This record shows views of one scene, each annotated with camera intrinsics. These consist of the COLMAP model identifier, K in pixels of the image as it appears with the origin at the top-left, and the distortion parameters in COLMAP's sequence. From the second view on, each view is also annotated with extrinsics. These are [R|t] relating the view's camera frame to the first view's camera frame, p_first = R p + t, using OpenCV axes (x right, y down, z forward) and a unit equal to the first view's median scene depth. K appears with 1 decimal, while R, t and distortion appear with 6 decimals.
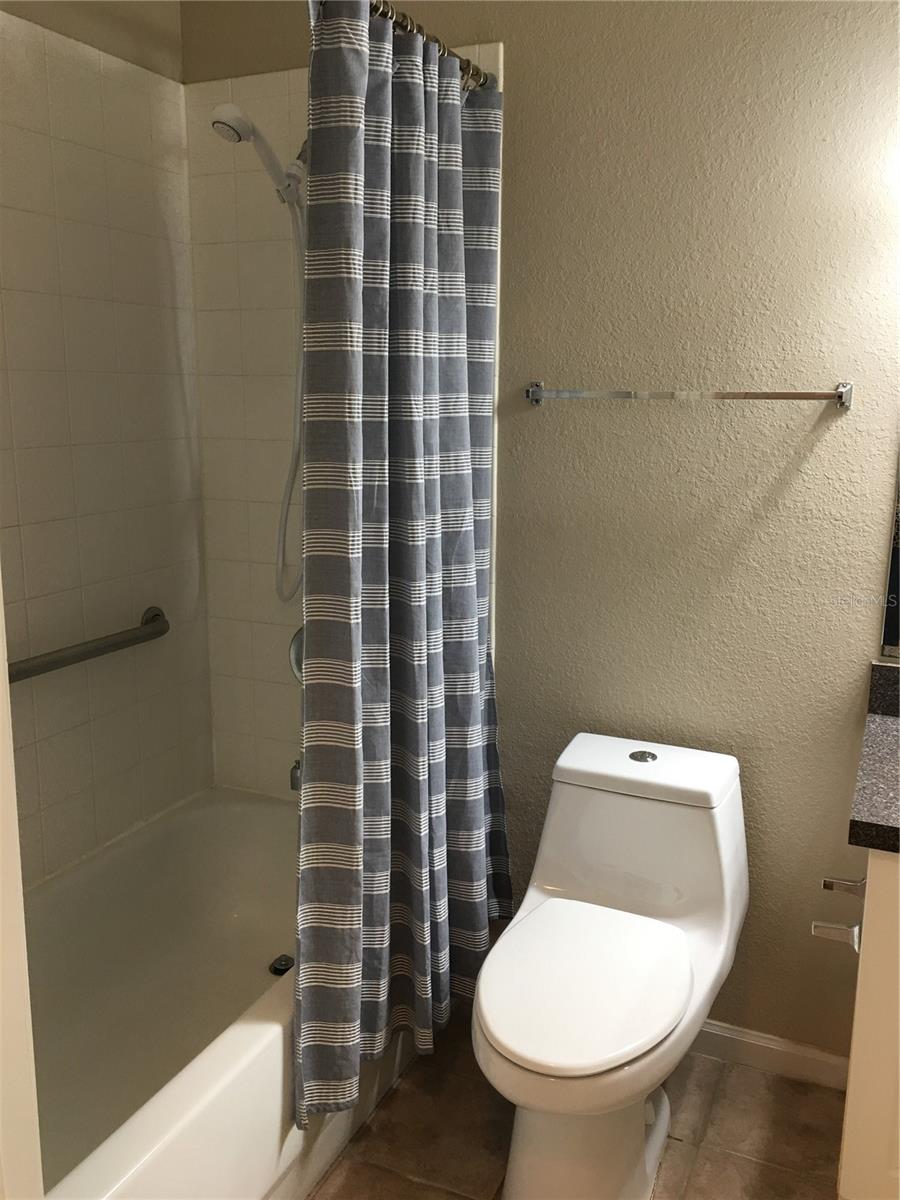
lens RADIAL K [[1020.3, 0, 451.6], [0, 1020.3, 595.3], [0, 0, 1]] dist [0.076018, -0.093307]
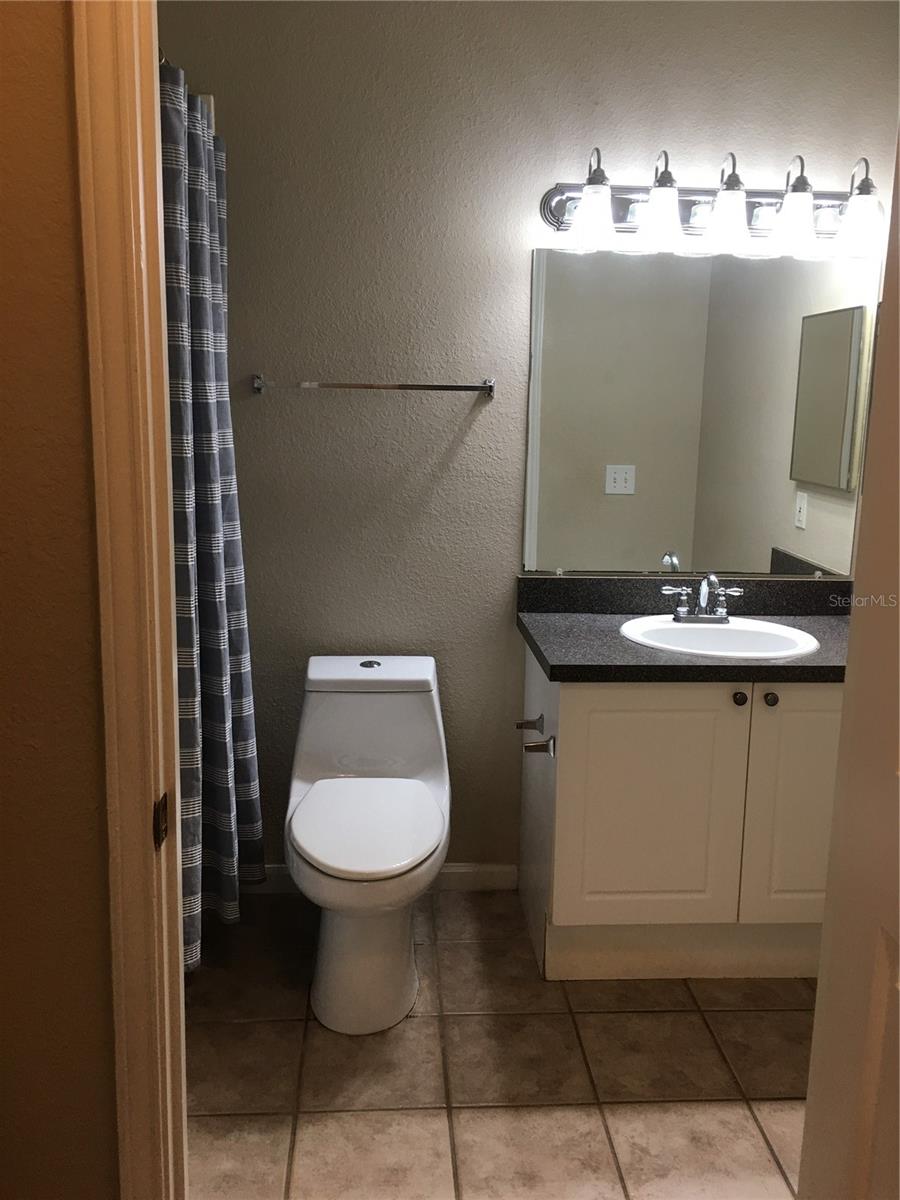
lens RADIAL K [[1020.3, 0, 447.3], [0, 1020.3, 596.0], [0, 0, 1]] dist [0.076018, -0.093307]
pose [[0.883255, -0.084408, 0.461232, -0.335907], [0.084529, 0.996211, 0.020439, 0.055579], [-0.461210, 0.020935, 0.887044, -0.209306]]
